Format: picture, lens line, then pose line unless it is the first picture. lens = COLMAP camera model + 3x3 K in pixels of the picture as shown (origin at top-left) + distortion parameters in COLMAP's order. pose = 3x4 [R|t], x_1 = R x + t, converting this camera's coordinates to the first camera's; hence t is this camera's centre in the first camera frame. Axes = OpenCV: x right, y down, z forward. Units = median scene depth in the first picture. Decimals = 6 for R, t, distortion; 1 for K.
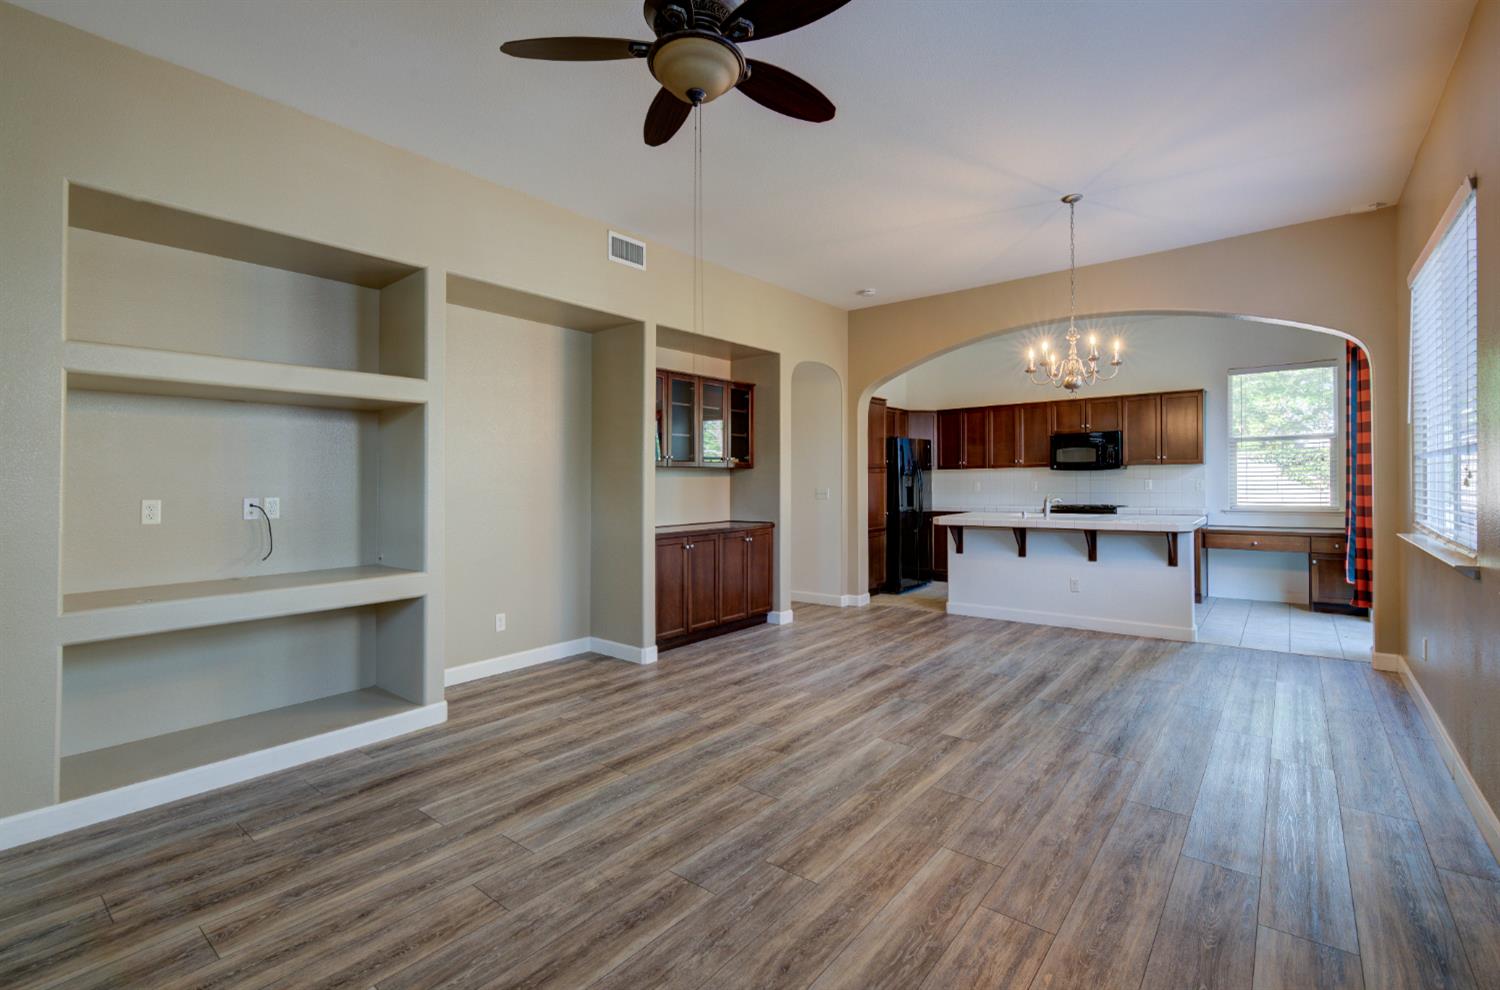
lens RADIAL K [[668.8, 0, 754.3], [0, 668.8, 487.7], [0, 0, 1]] dist [-0.024259, -0.000080]
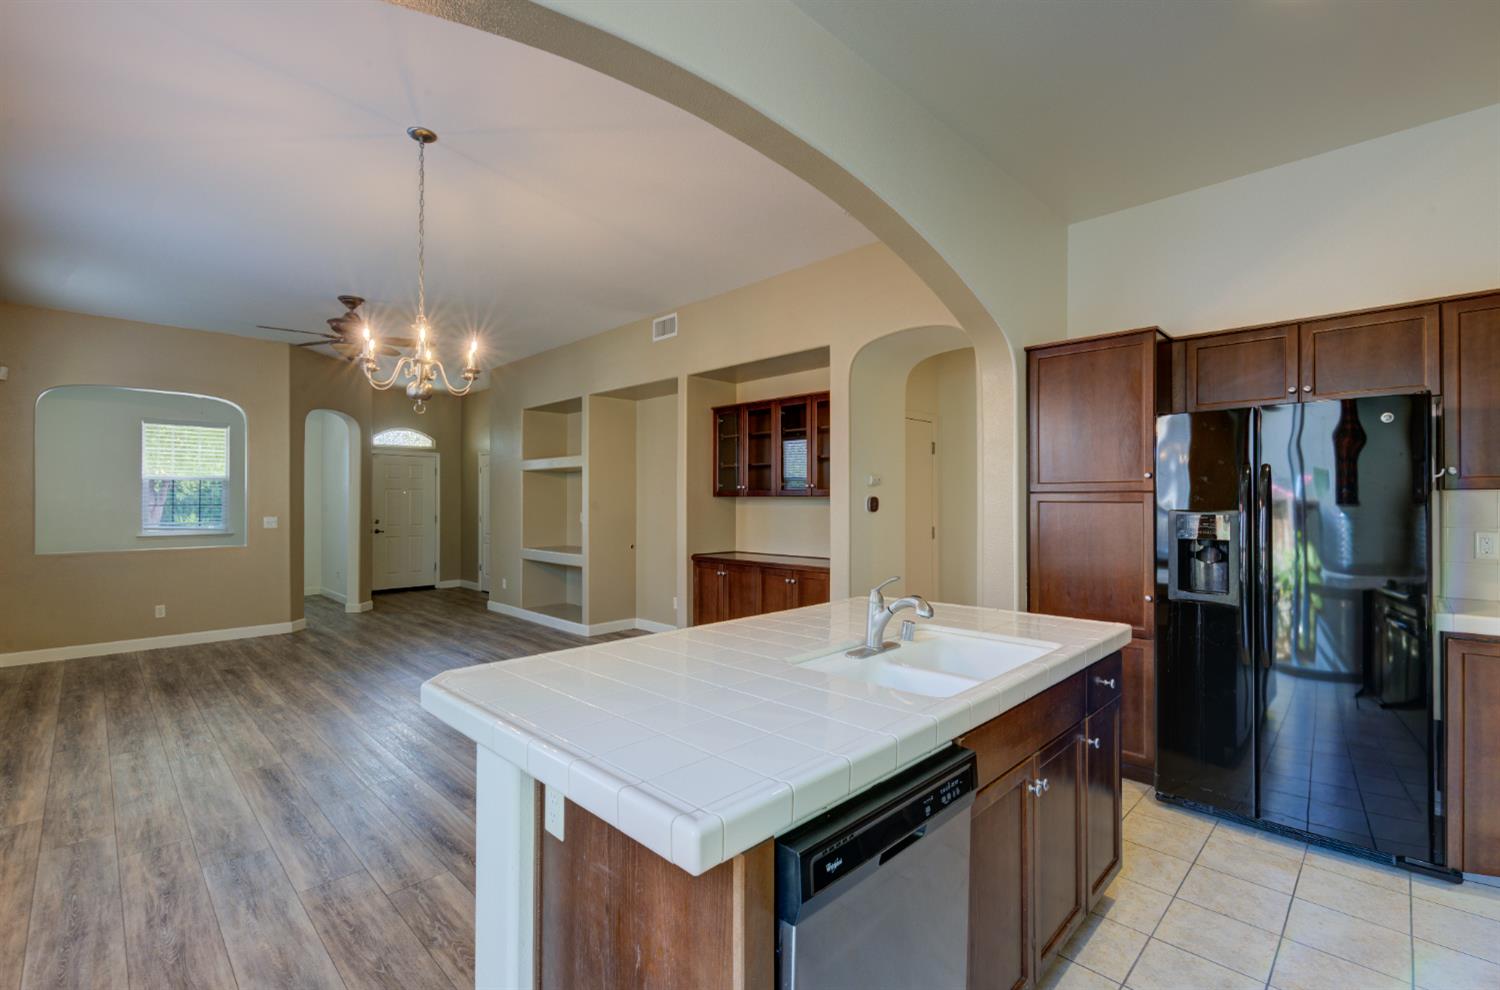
lens RADIAL K [[668.8, 0, 750.6], [0, 668.8, 496.4], [0, 0, 1]] dist [-0.024259, -0.000080]
pose [[-0.100022, -0.005188, -0.994972, 0.976278], [-0.003664, 0.999982, -0.004846, -0.028861], [0.994978, 0.003161, -0.100039, 1.202138]]
